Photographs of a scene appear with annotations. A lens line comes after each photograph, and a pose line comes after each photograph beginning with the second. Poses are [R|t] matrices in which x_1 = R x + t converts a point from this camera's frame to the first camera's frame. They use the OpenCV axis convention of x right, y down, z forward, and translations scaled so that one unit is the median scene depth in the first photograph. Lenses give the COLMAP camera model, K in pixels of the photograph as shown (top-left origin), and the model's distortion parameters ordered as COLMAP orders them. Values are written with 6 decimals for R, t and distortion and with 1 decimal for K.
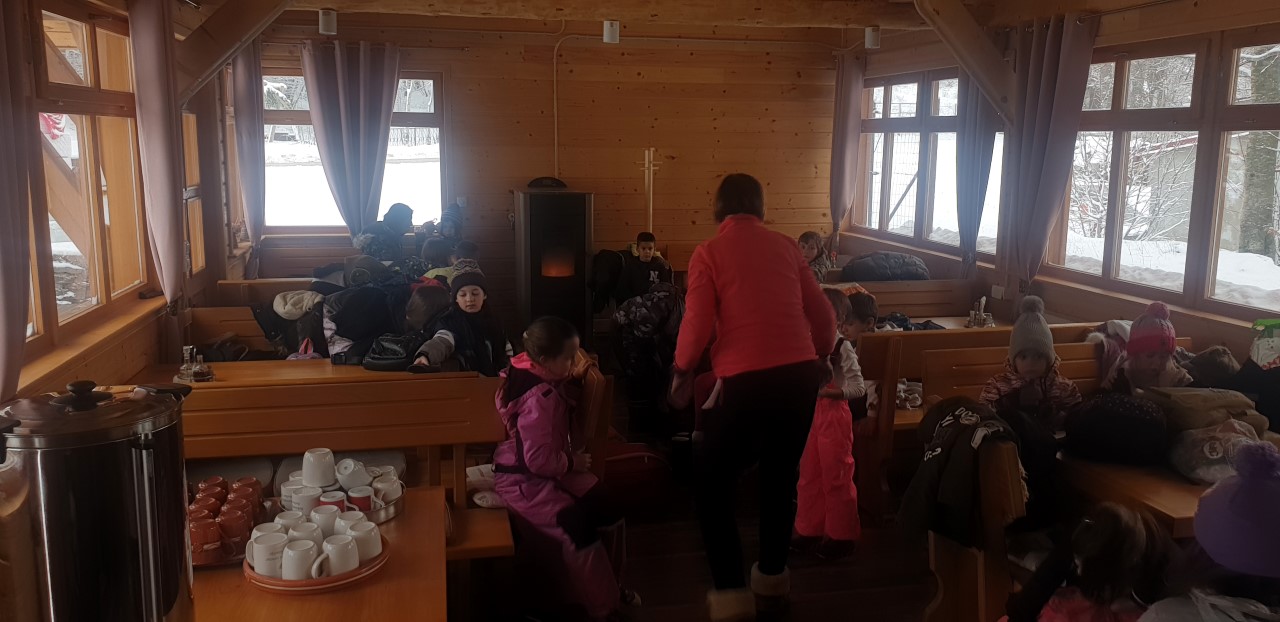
lens RADIAL K [[955.8, 0, 648.9], [0, 955.8, 312.8], [0, 0, 1]] dist [0.016130, -0.012707]
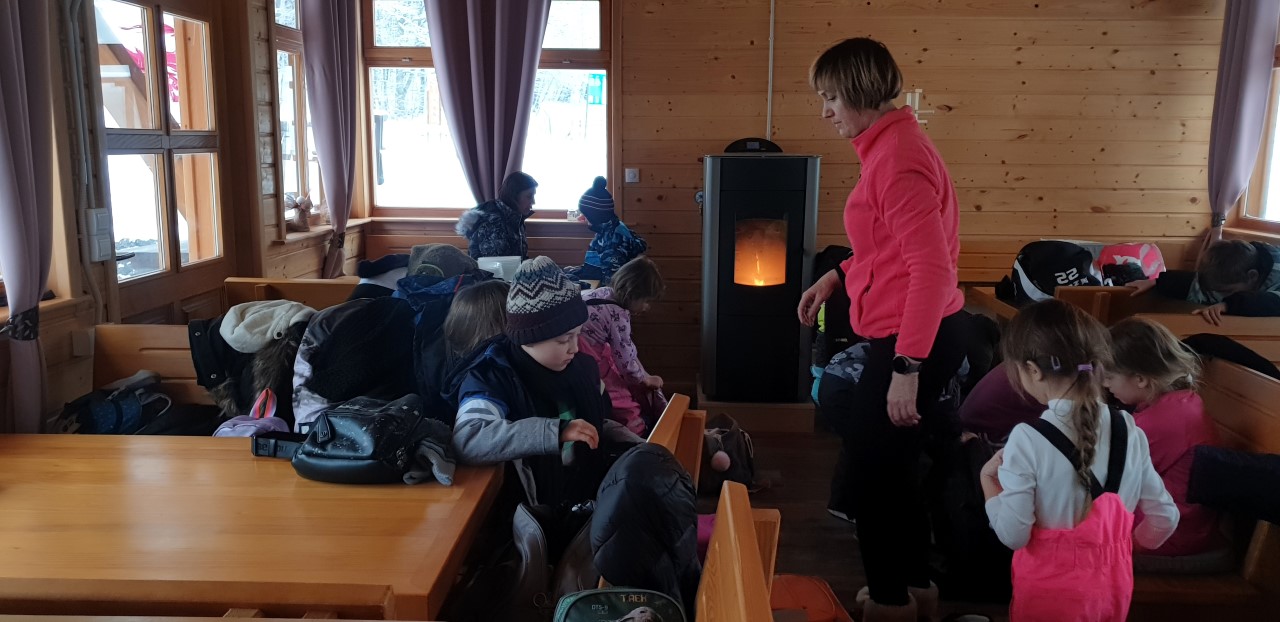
lens RADIAL K [[955.8, 0, 644.4], [0, 955.8, 320.5], [0, 0, 1]] dist [0.016130, -0.012707]
pose [[0.968023, 0.040510, -0.247570, -0.010509], [-0.039372, 0.999179, 0.009545, -0.019830], [0.247753, 0.000508, 0.968823, 0.395358]]
